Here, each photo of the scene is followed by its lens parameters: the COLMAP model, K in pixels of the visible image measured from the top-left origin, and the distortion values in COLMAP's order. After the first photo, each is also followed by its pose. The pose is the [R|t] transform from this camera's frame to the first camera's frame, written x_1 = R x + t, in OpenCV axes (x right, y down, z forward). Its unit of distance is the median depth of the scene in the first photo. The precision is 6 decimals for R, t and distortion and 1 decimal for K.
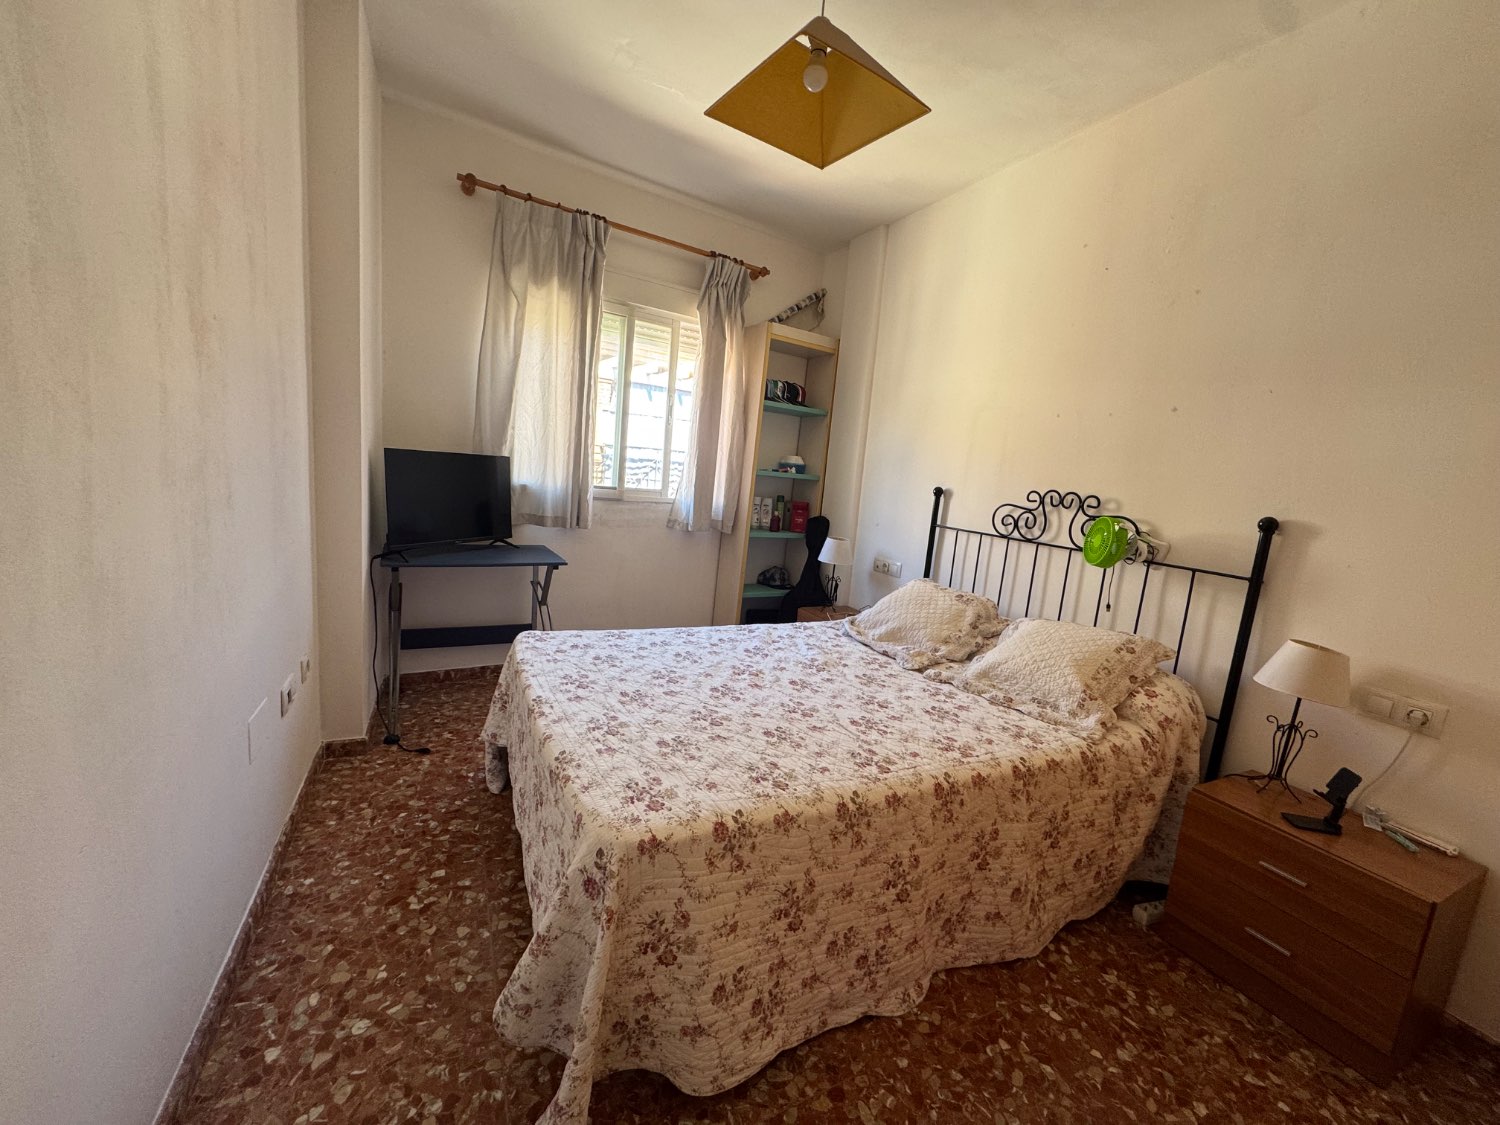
lens RADIAL K [[597.1, 0, 751.2], [0, 597.1, 561.6], [0, 0, 1]] dist [-0.004037, 0.000786]
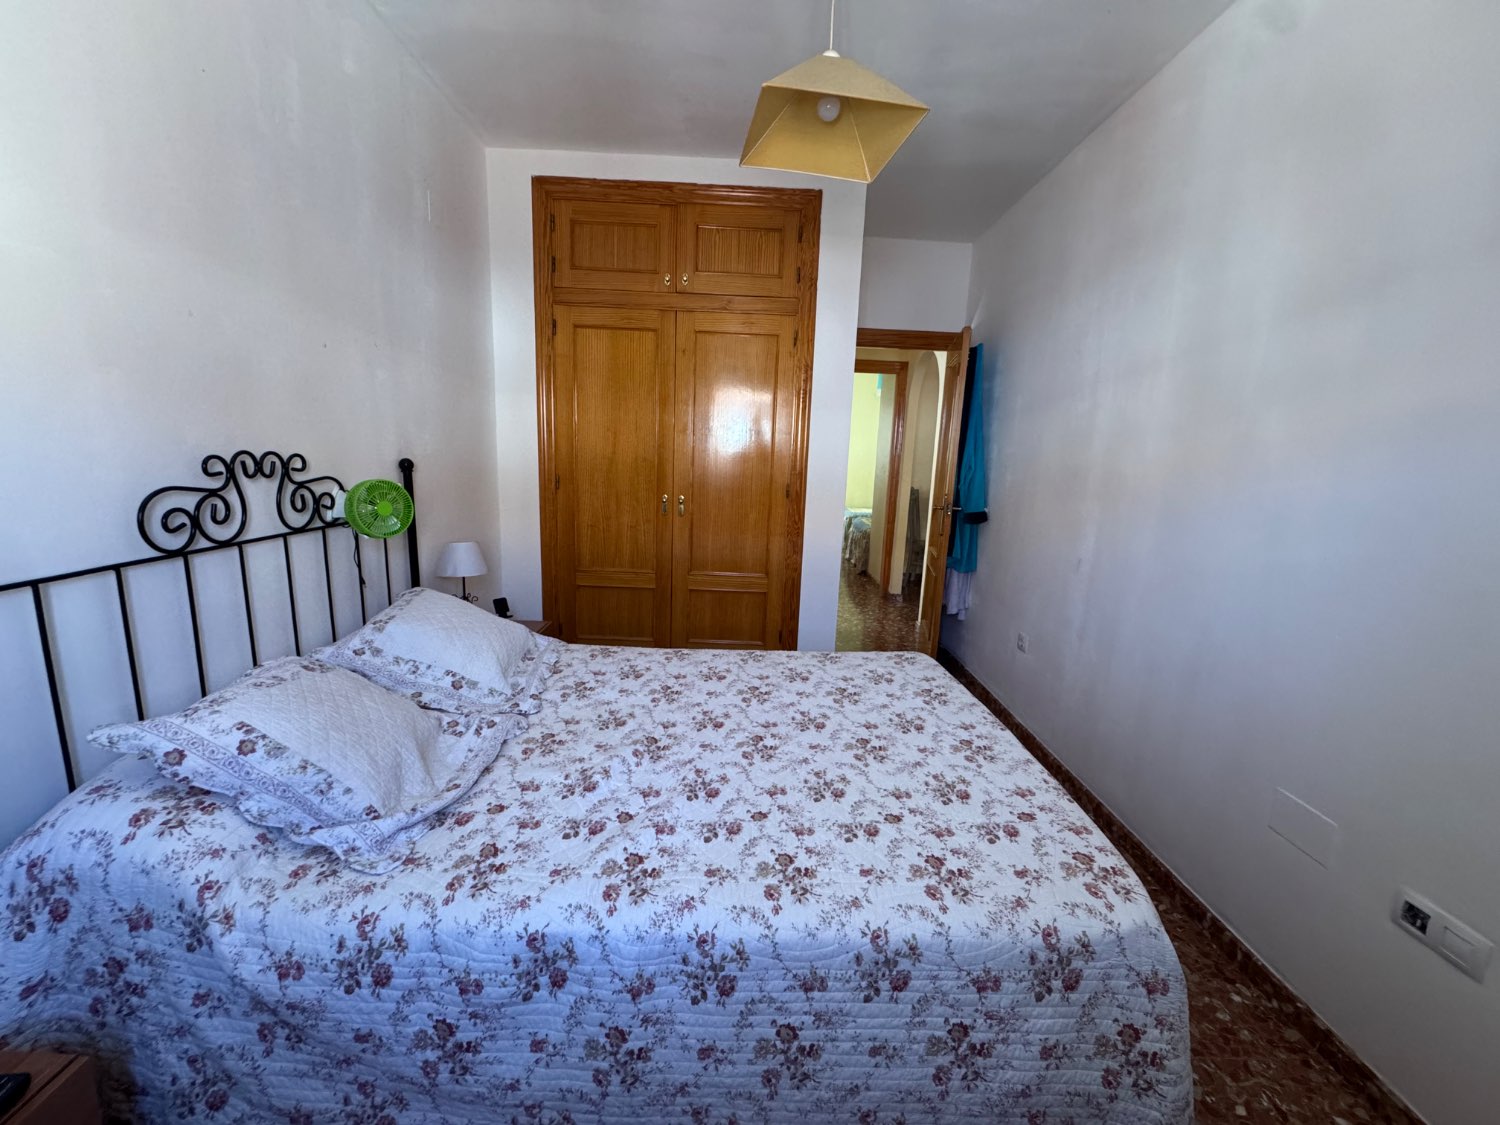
lens RADIAL K [[597.1, 0, 749.3], [0, 597.1, 563.3], [0, 0, 1]] dist [-0.004037, 0.000786]
pose [[-0.890694, -0.205159, 0.405678, -0.271543], [-0.051833, 0.932388, 0.357723, -0.324367], [-0.451639, 0.297594, -0.841106, 1.660406]]
